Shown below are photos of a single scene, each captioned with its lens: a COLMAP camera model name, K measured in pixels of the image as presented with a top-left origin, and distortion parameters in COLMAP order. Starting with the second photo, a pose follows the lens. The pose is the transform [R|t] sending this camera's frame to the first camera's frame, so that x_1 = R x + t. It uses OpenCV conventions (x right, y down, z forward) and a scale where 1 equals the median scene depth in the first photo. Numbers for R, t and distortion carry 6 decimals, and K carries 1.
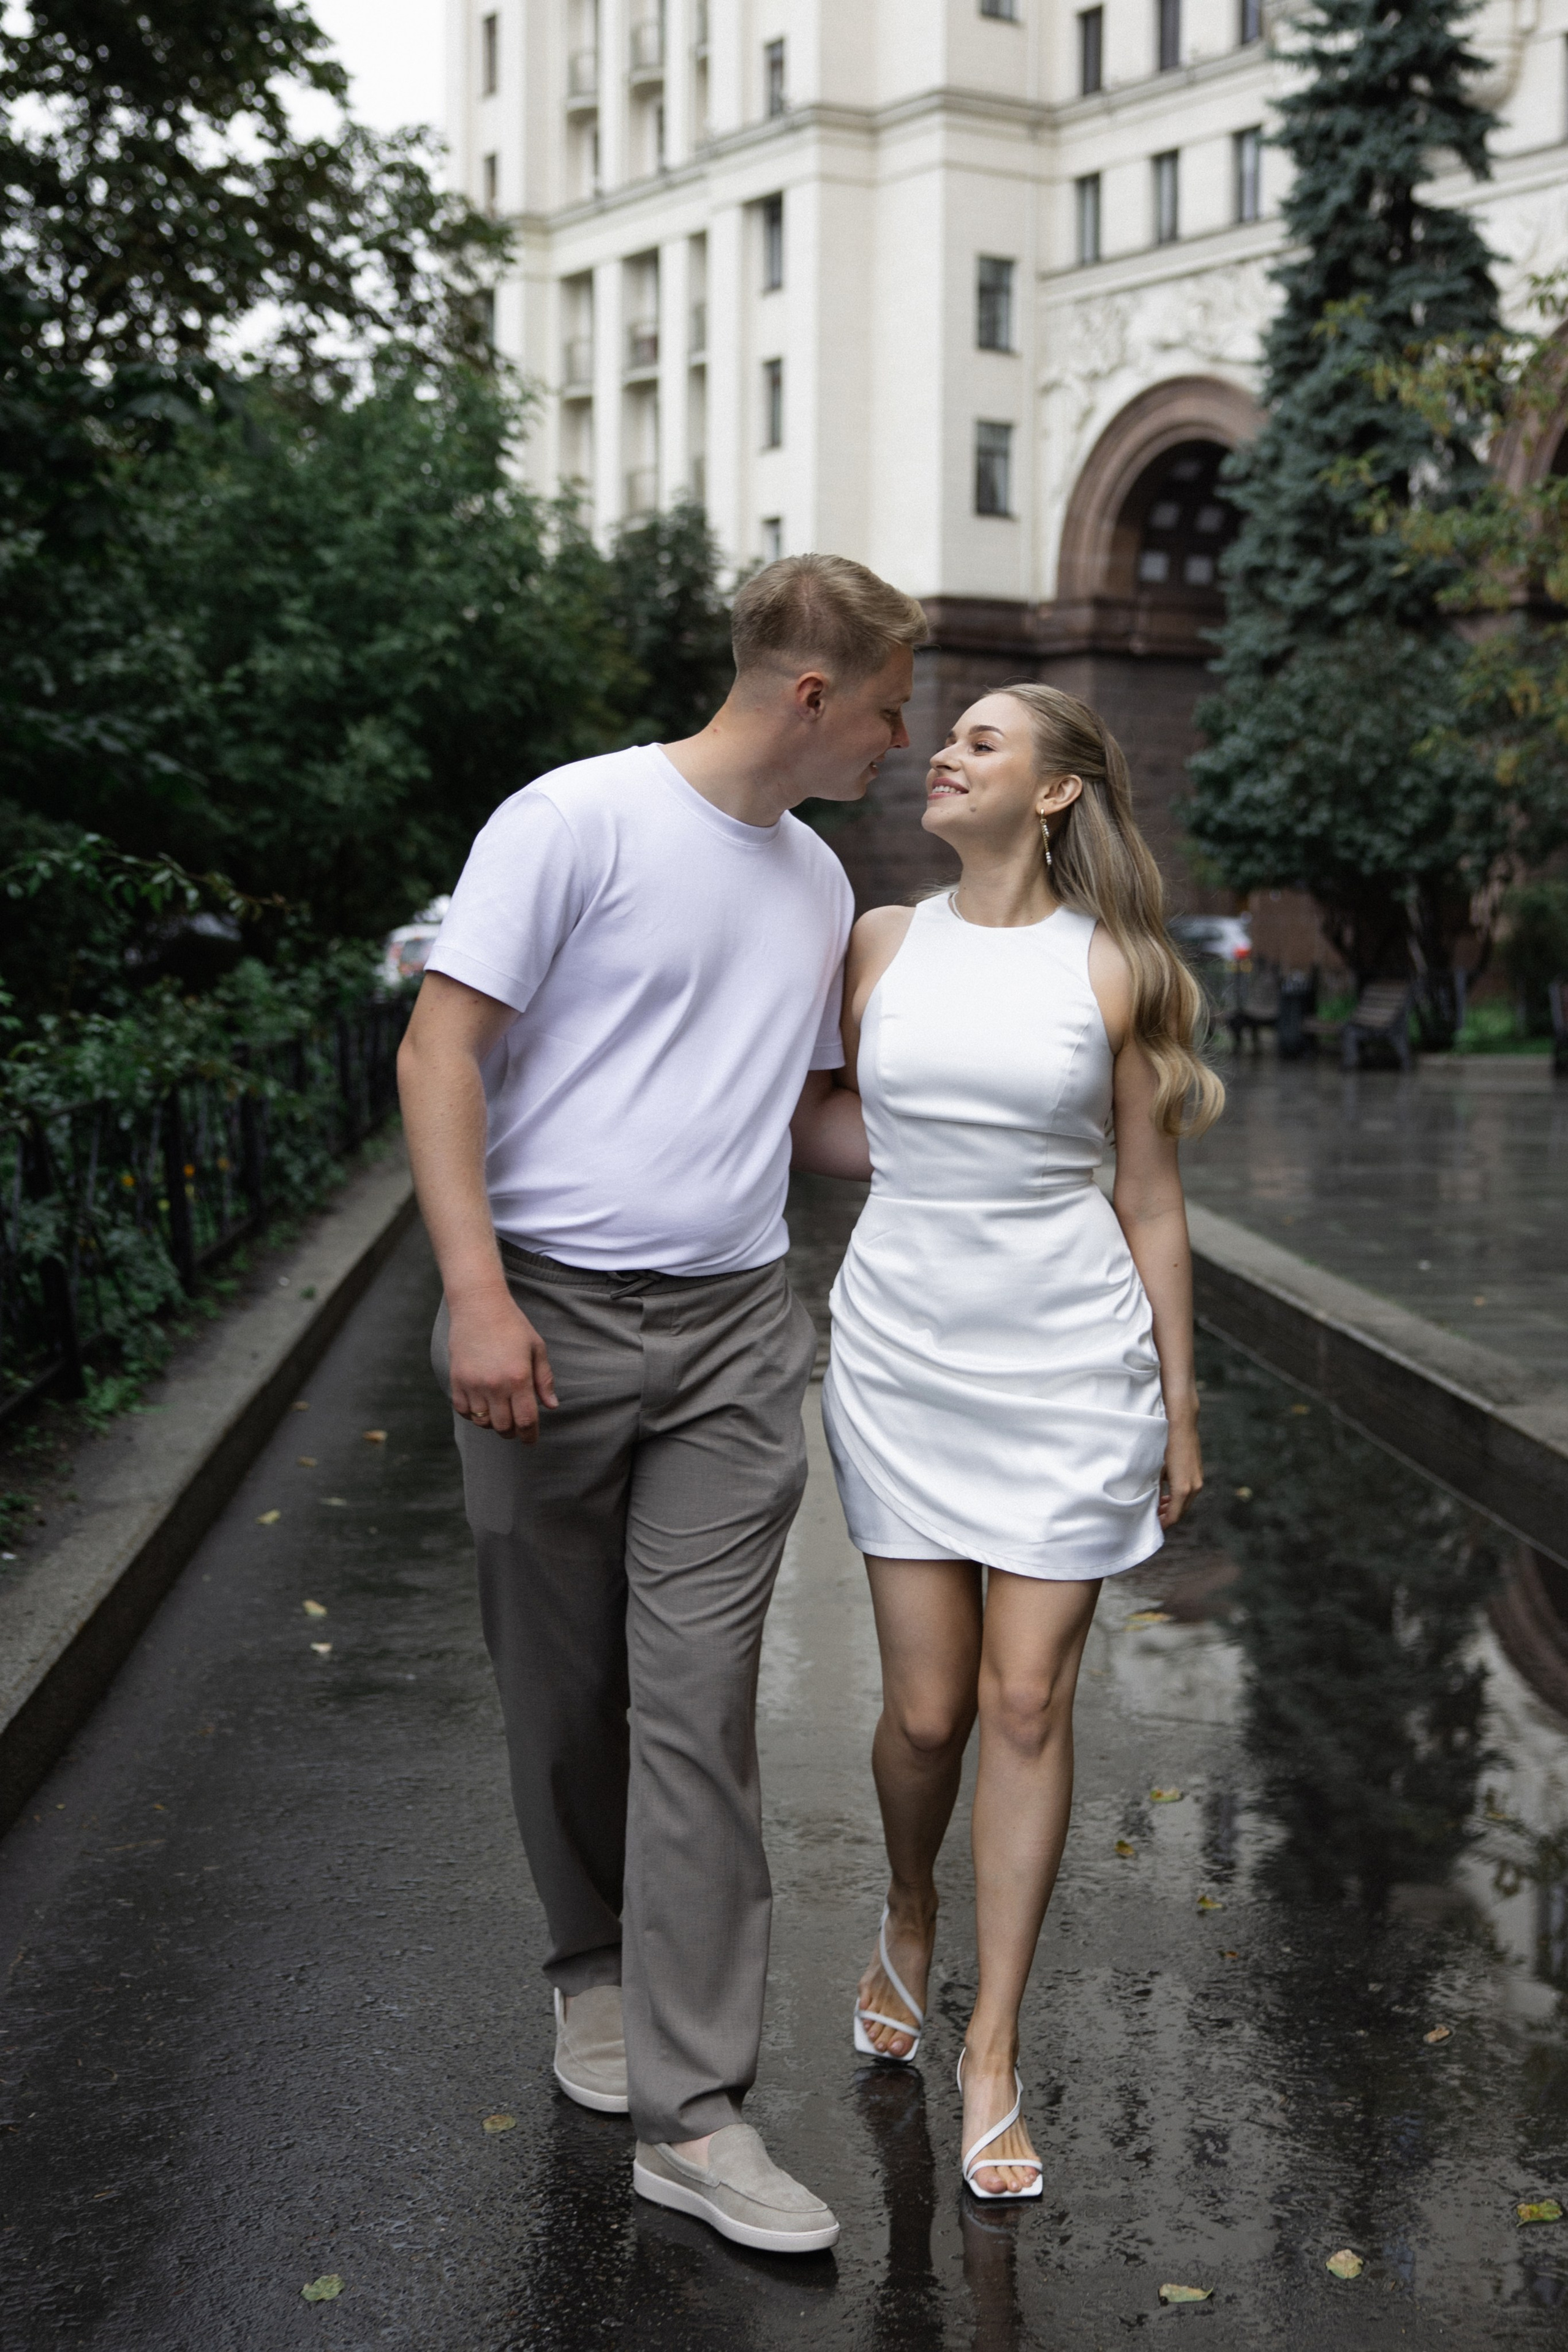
lens RADIAL K [[3403.5, 0, 809.1], [0, 3403.5, 1090.2], [0, 0, 1]] dist [-0.013049, 0.015801]
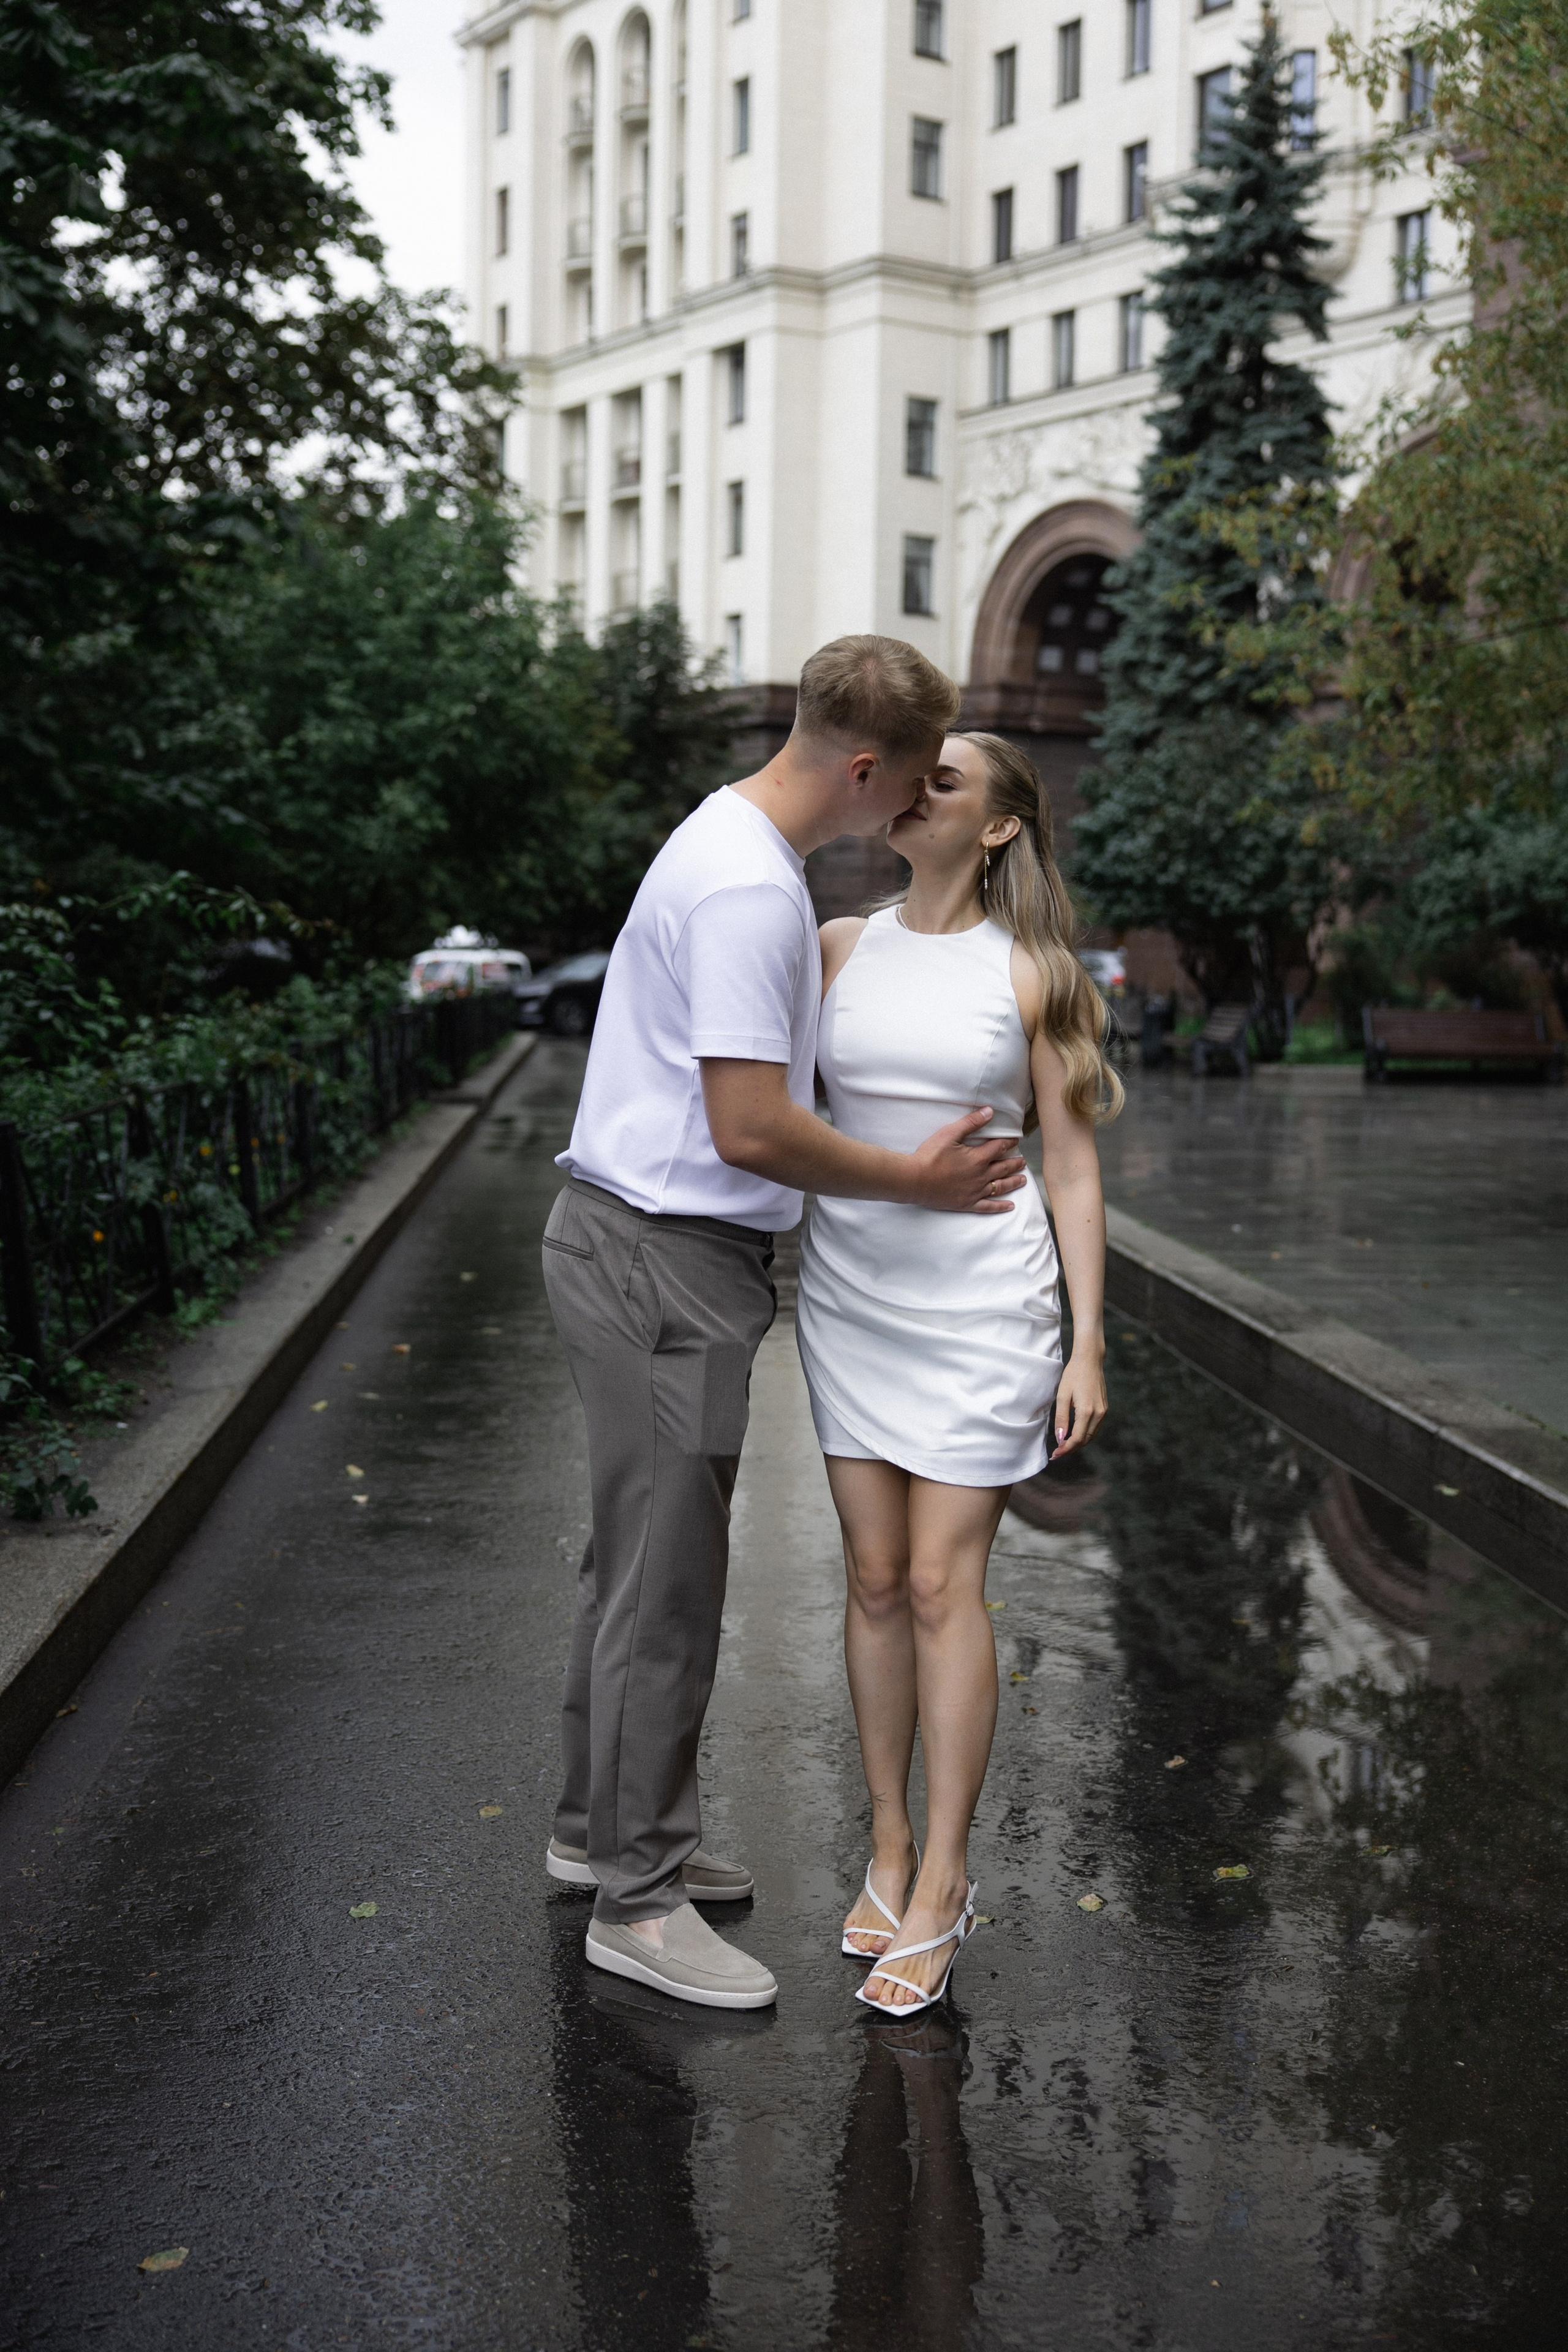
lens RADIAL K [[3052.6, 0, 784.0], [0, 3052.6, 1176.0], [0, 0, 1]] dist [0.023423, -0.041063]
pose [[0.999944, 0.010601, -0.000216, 0.010332], [-0.010593, 0.999682, 0.022863, 0.006138], [0.000458, -0.022860, 0.999739, -0.095370]]
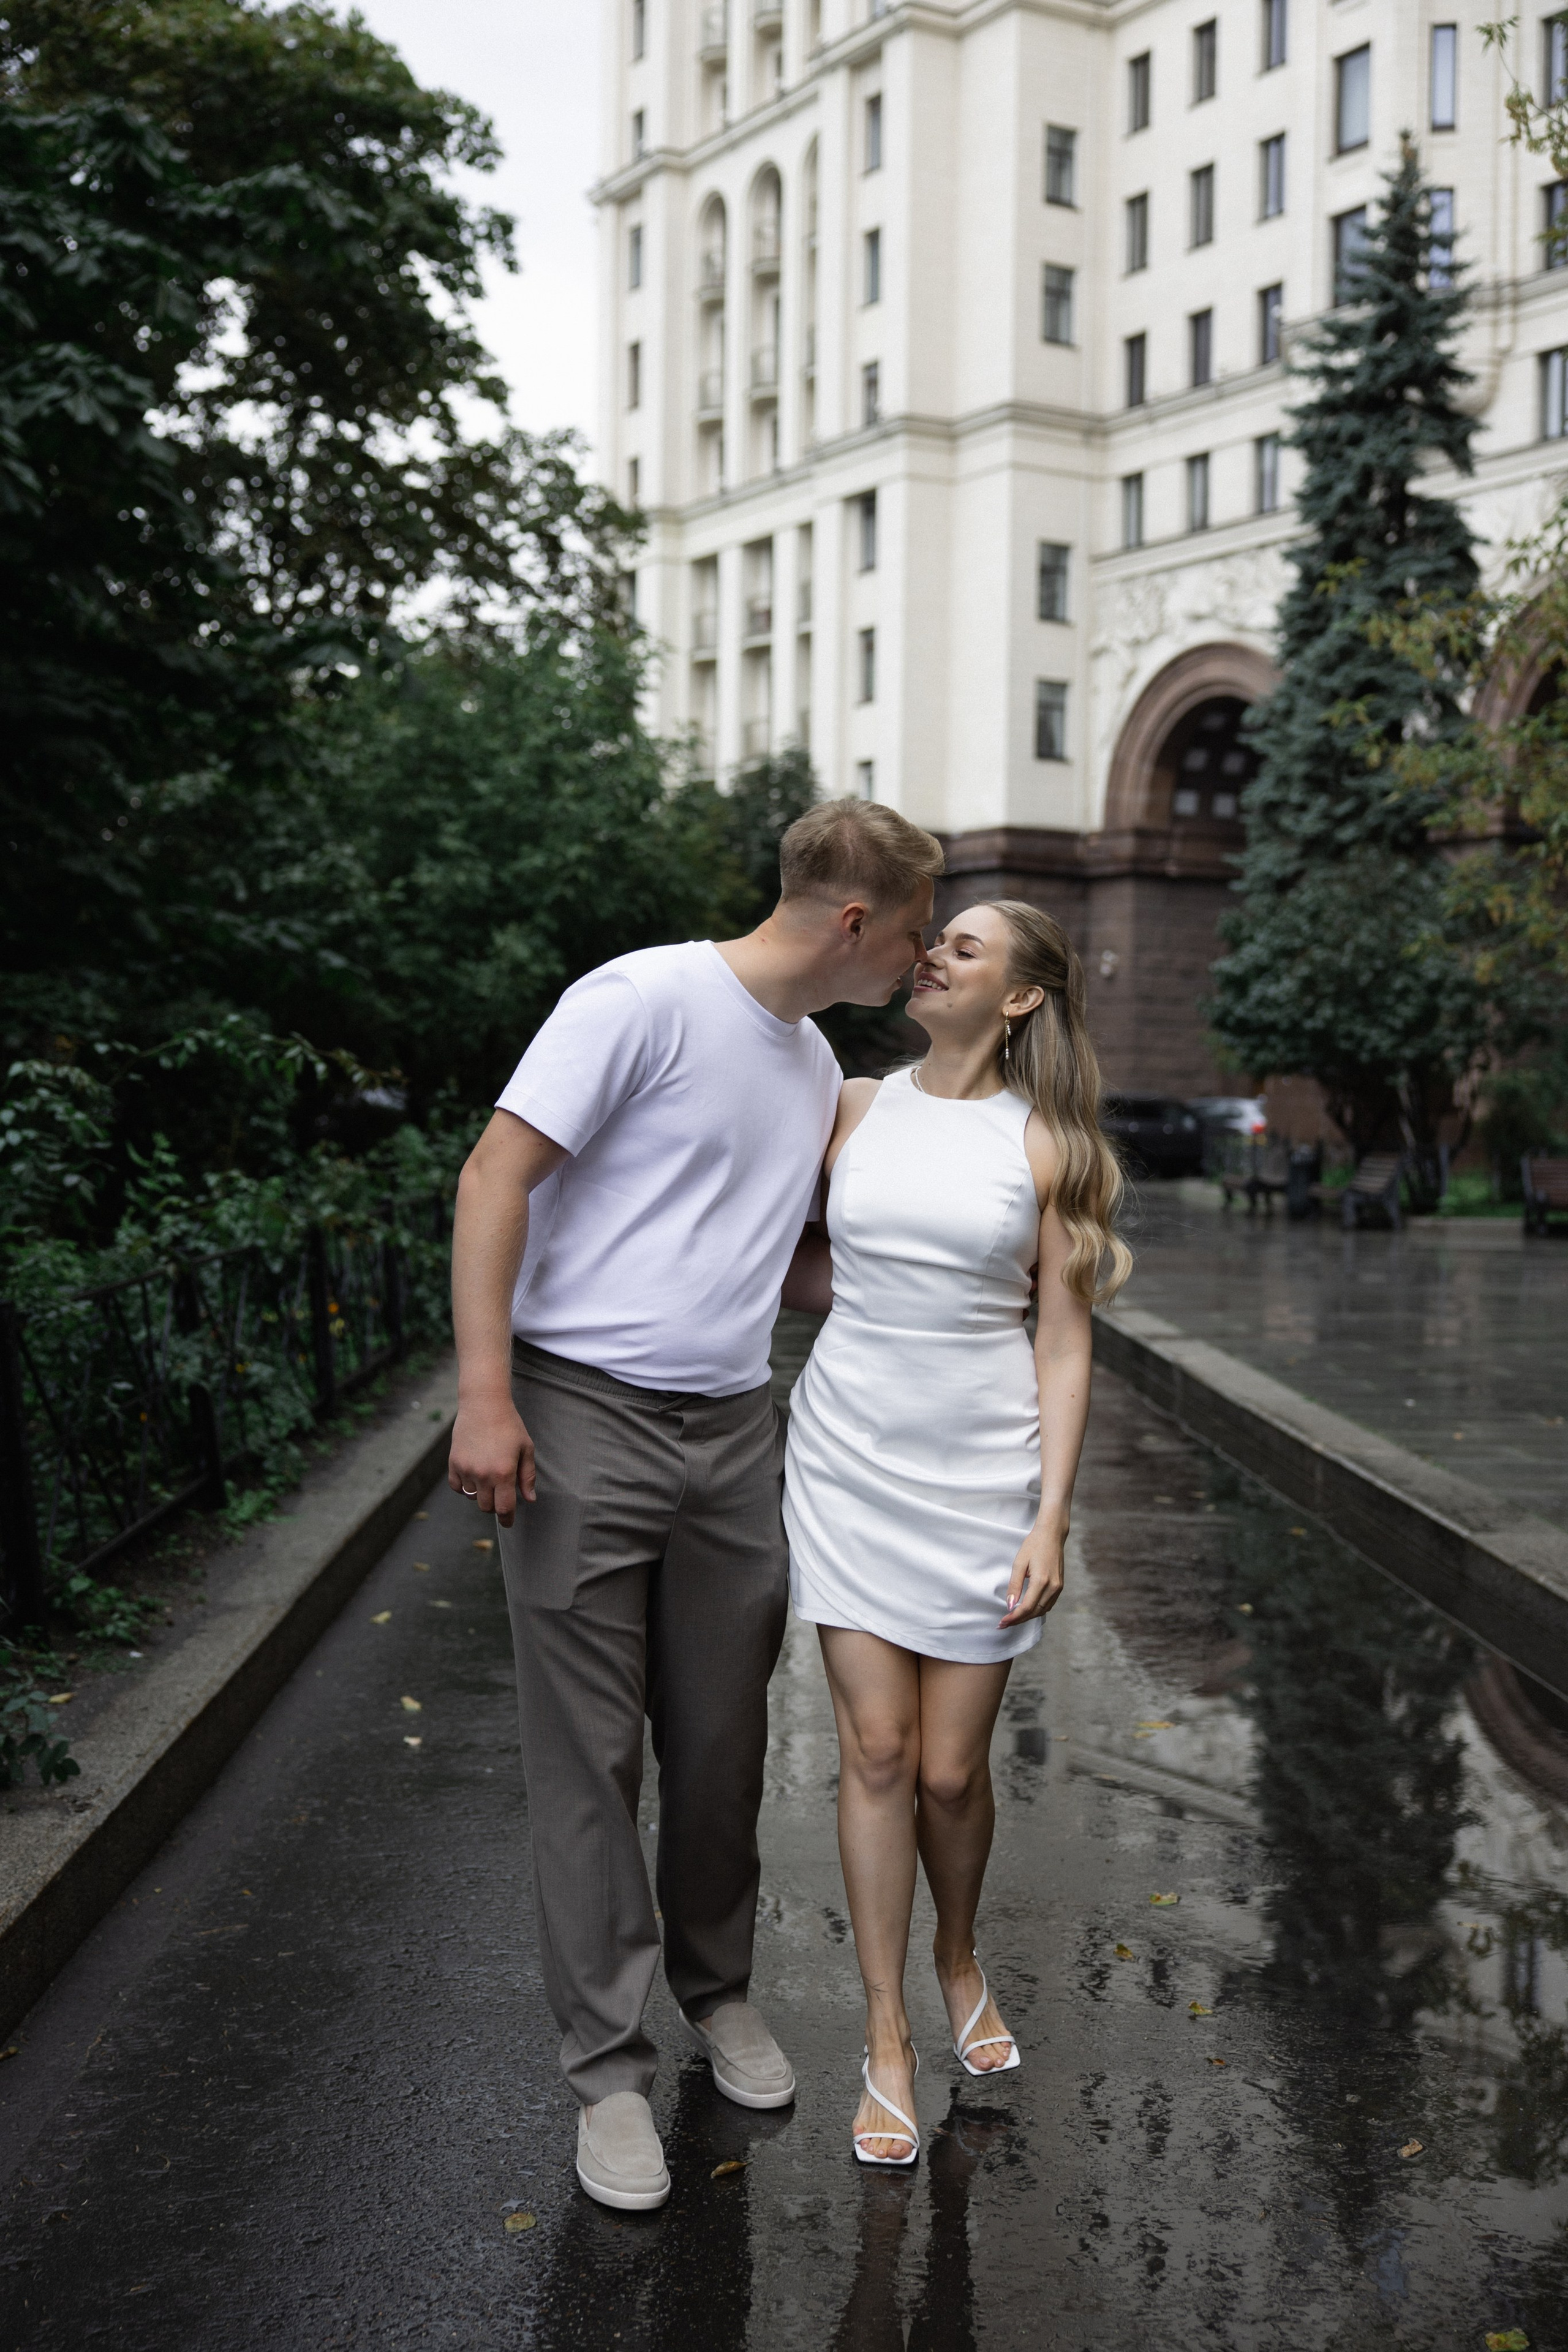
lens RADIAL K [[2708.7, 0, 823.3], [0, 2708.7, 1178.7], [0, 0, 1]] dist [-0.015925, -0.018647]
pose [[0.999252, 0.009380, -0.037507, 0.012881], [-0.010166, 0.999732, -0.020822, -0.002110], [0.037301, 0.021188, 0.999079, 0.061449]]
